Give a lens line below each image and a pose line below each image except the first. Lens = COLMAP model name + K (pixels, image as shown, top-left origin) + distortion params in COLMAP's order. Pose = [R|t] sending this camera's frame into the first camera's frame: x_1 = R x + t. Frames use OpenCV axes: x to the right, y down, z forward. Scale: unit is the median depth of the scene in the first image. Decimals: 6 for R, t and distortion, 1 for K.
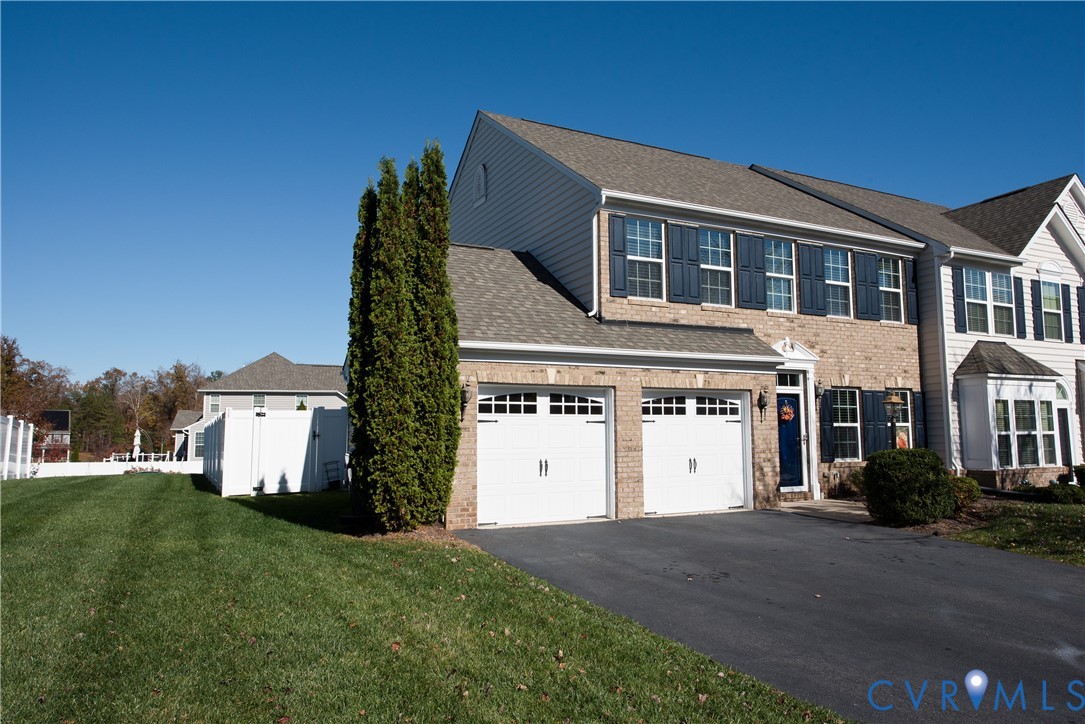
lens RADIAL K [[729.4, 0, 537.4], [0, 729.4, 355.1], [0, 0, 1]] dist [-0.018673, 0.001856]
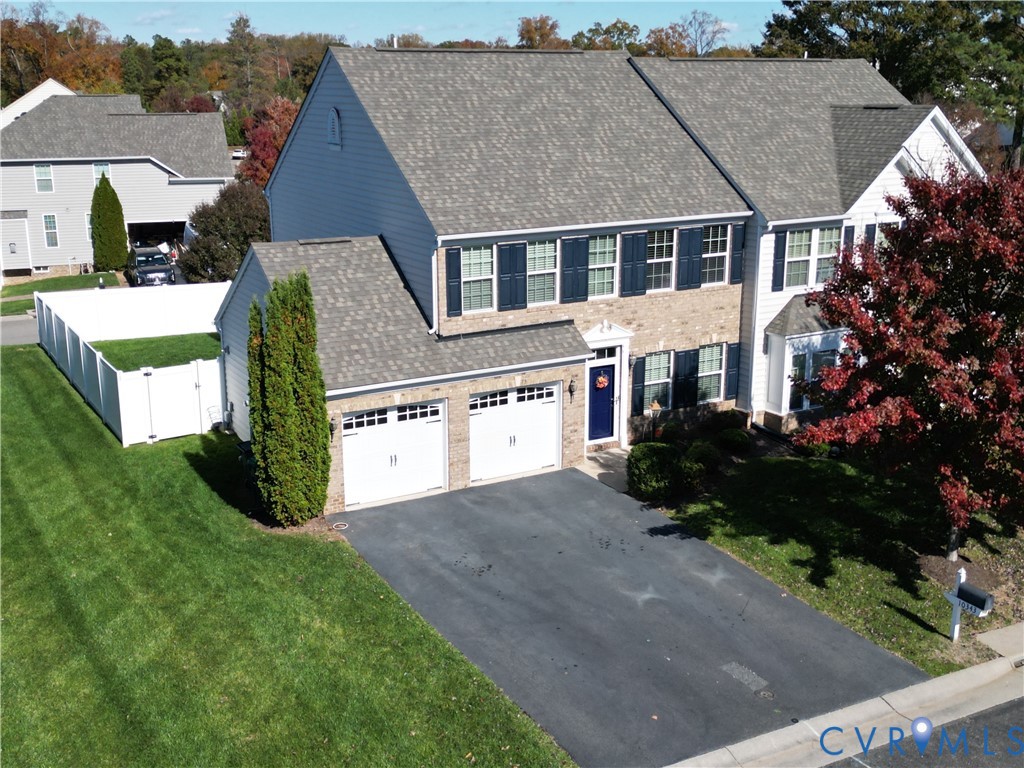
lens RADIAL K [[1168.2, 0, 517.6], [0, 1168.2, 379.7], [0, 0, 1]] dist [0.051943, 0.000000]
pose [[0.998212, -0.011937, 0.058568, 0.097745], [-0.009442, 0.936064, 0.351702, -0.648737], [-0.059022, -0.351626, 0.934278, -0.857019]]
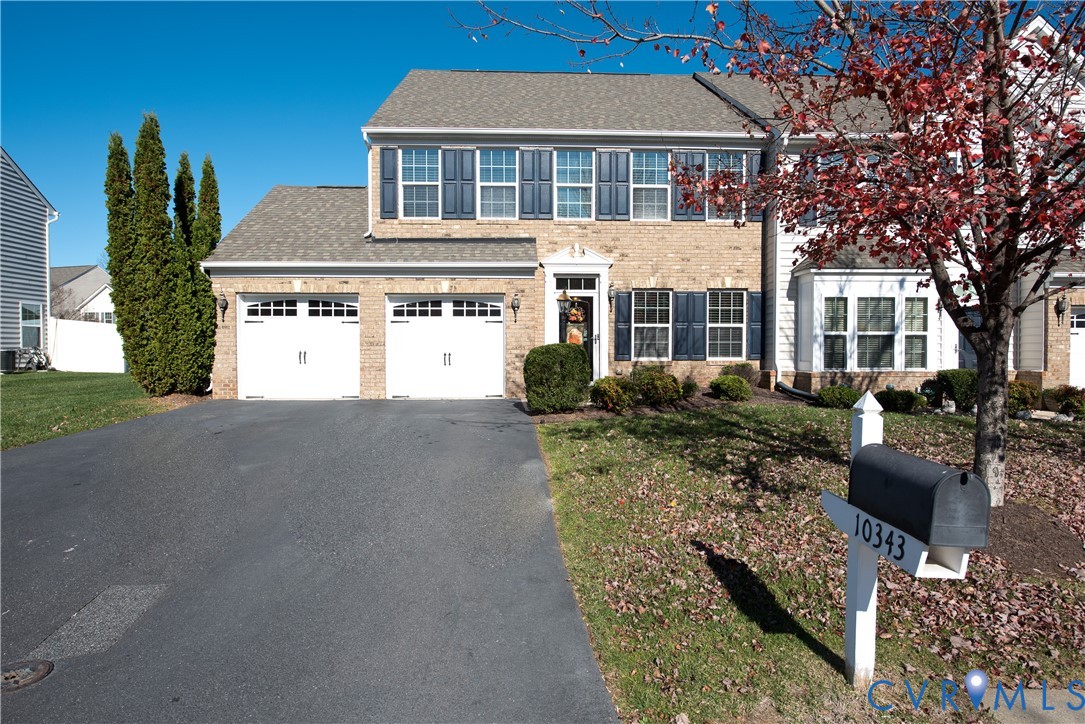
lens RADIAL K [[604.6, 0, 542.2], [0, 604.6, 357.0], [0, 0, 1]] dist [-0.008701, -0.000531]
pose [[0.915638, 0.010646, -0.401862, 0.712553], [0.039302, 0.992490, 0.115843, 0.039269], [0.400078, -0.121865, 0.908343, 0.166746]]
